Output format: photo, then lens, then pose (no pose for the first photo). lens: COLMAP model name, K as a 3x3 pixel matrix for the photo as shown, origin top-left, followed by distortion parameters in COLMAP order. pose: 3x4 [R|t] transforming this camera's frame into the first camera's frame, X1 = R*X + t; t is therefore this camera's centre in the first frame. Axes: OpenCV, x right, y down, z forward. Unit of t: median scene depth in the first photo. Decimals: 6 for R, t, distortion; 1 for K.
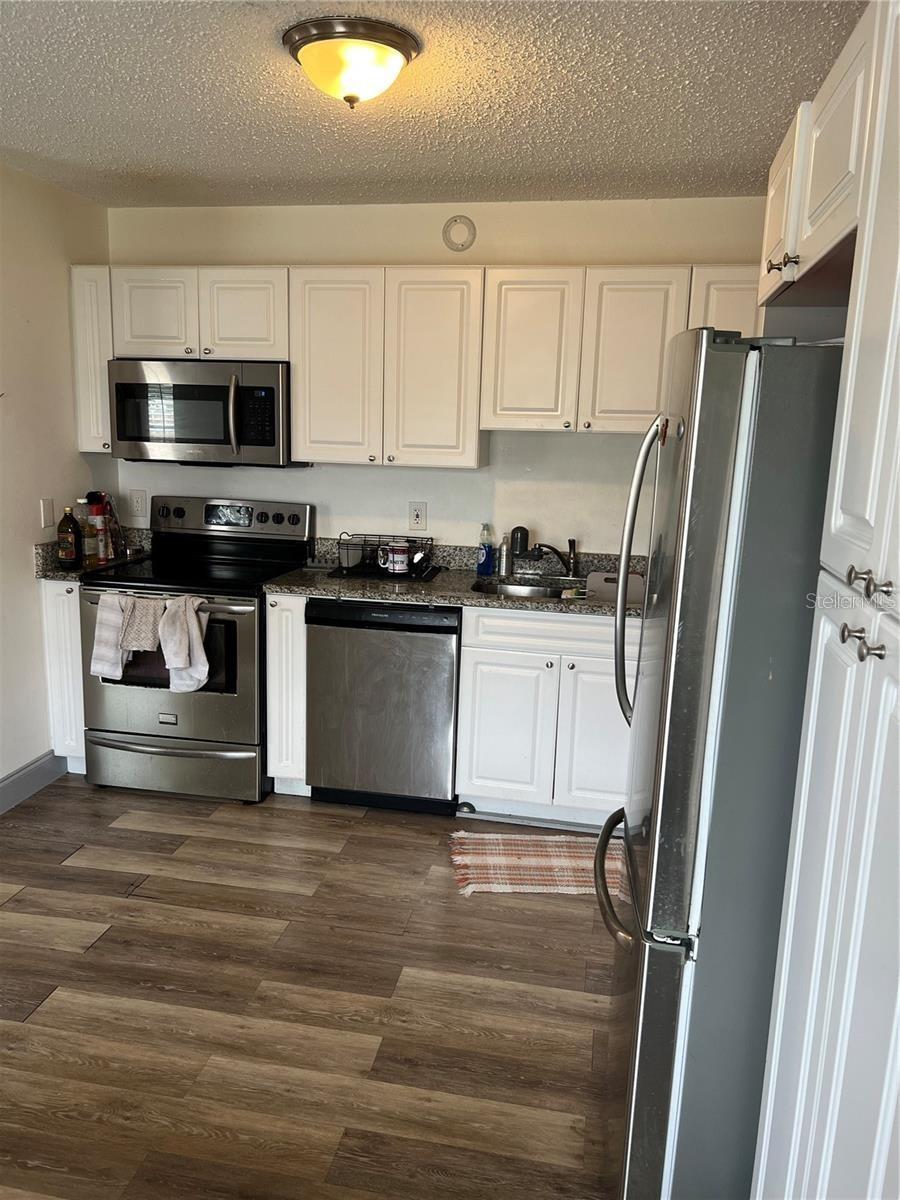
lens RADIAL K [[900.9, 0, 449.0], [0, 900.9, 607.8], [0, 0, 1]] dist [0.036029, -0.040155]
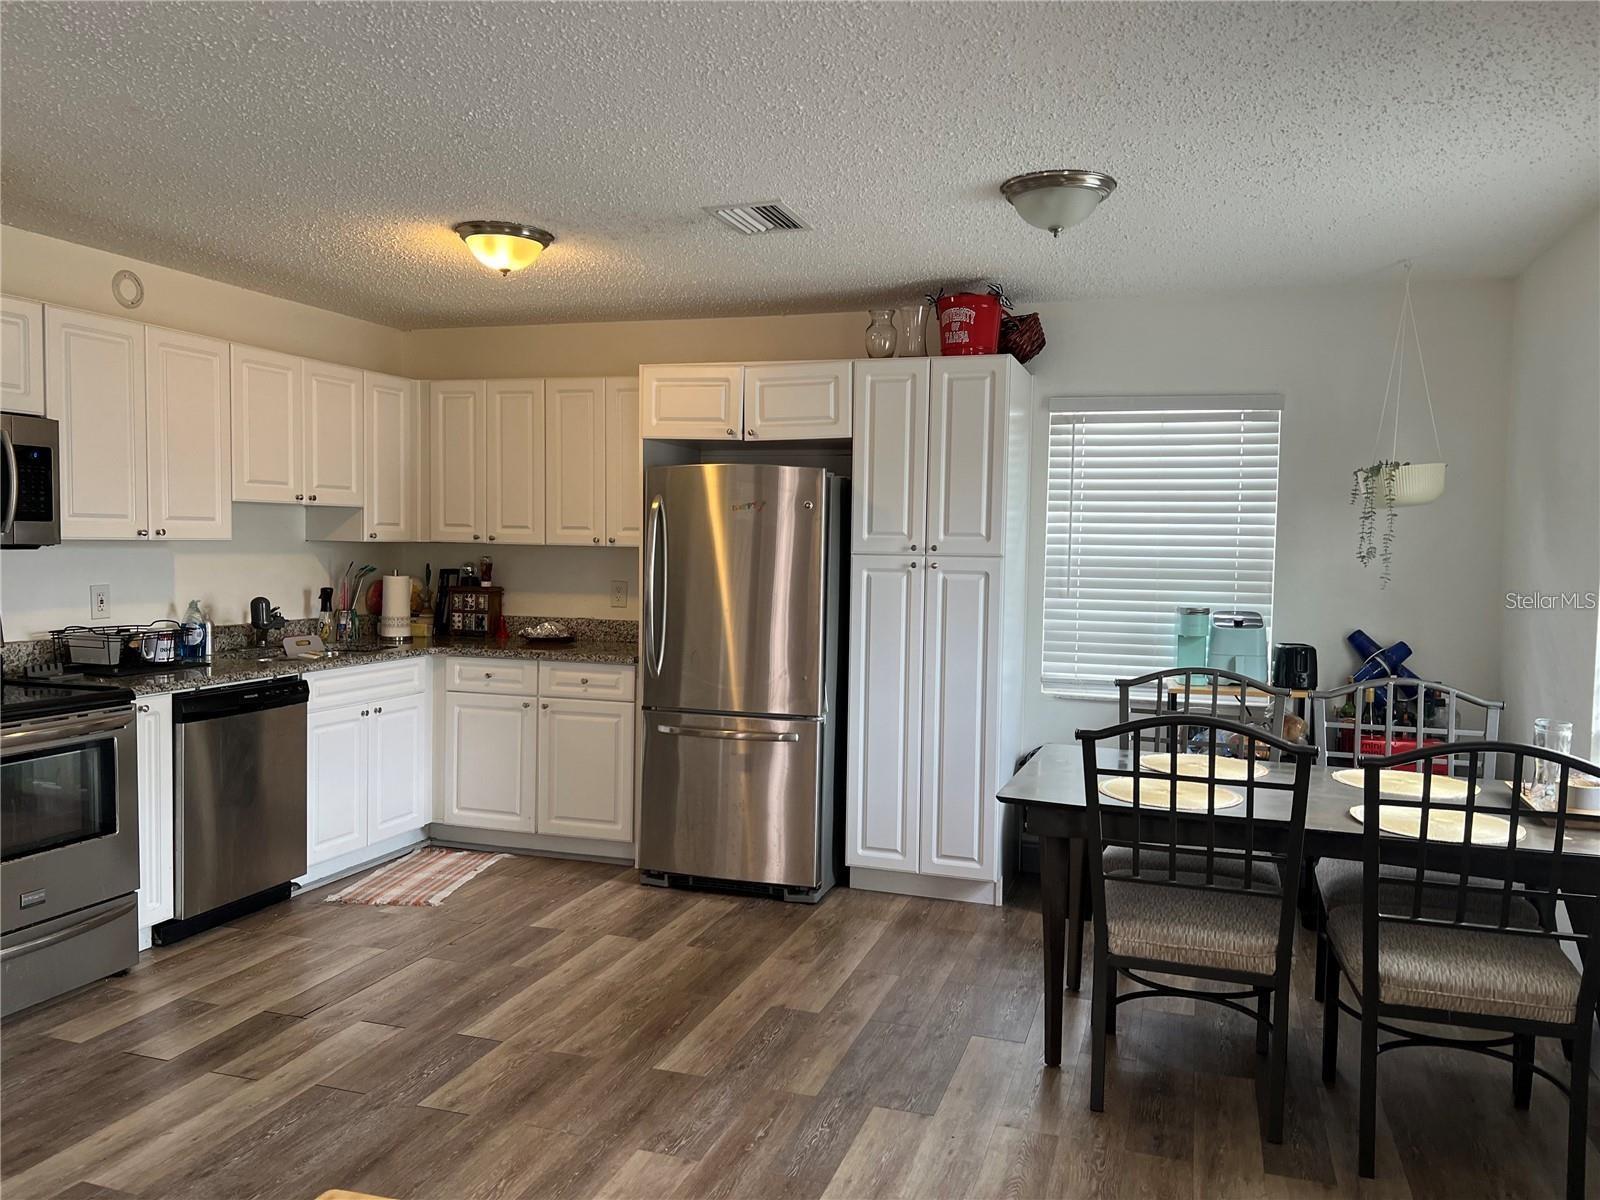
lens RADIAL K [[1201.1, 0, 809.1], [0, 1201.1, 598.4], [0, 0, 1]] dist [0.036029, -0.040155]
pose [[0.123164, -0.076630, 0.989423, -1.478758], [0.188759, 0.980622, 0.052452, -0.055602], [-0.974269, 0.180303, 0.135242, 0.291016]]
